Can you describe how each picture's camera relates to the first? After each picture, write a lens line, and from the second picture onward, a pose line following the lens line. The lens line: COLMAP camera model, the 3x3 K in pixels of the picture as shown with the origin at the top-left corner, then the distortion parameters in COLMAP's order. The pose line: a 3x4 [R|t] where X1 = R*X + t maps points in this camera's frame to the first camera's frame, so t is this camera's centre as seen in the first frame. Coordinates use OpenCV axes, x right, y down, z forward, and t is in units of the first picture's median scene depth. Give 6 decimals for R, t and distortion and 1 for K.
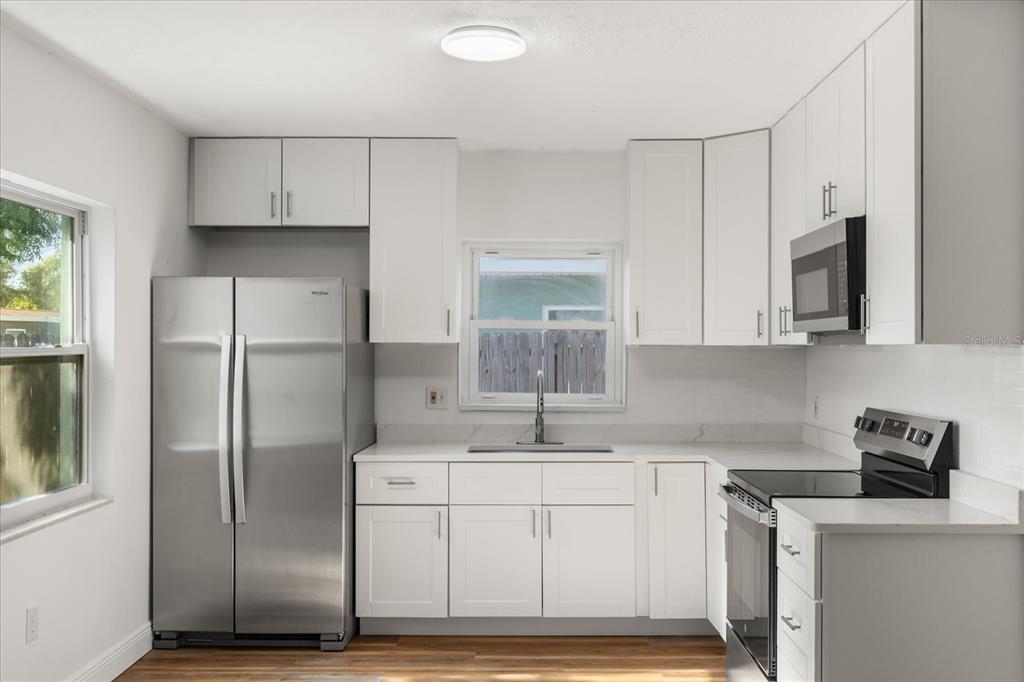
lens RADIAL K [[981.5, 0, 516.7], [0, 981.5, 342.6], [0, 0, 1]] dist [0.017476, 0.000000]
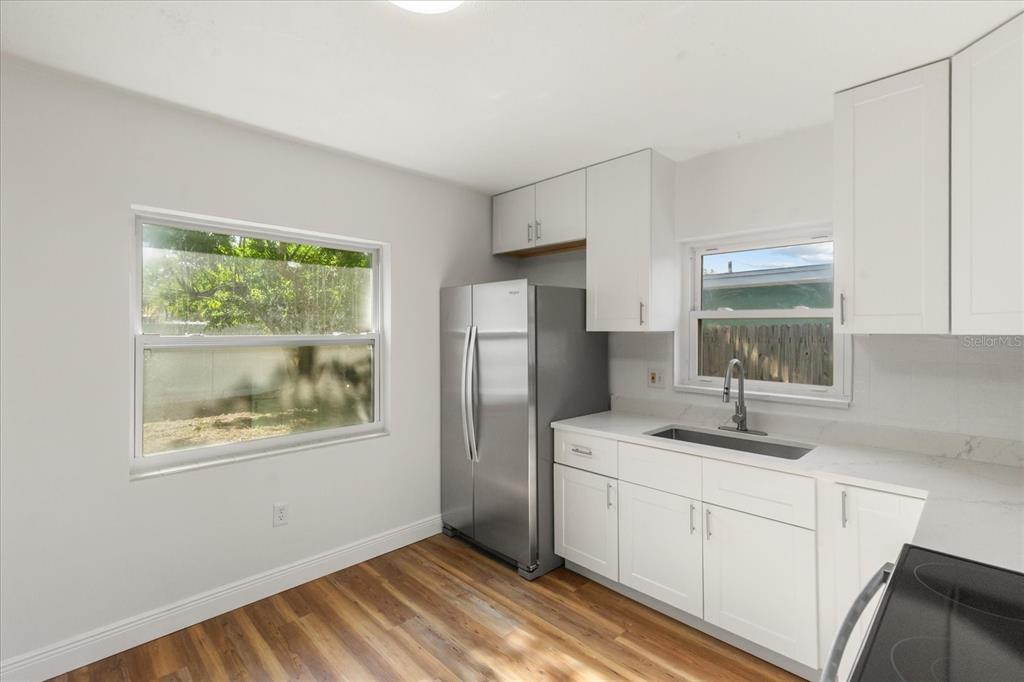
lens RADIAL K [[468.1, 0, 513.0], [0, 468.1, 330.0], [0, 0, 1]] dist [0.011542, -0.000720]
pose [[0.717320, -0.004242, -0.696731, 0.201193], [0.002844, 0.999991, -0.003161, -0.000273], [0.696738, 0.000286, 0.717326, 0.515461]]
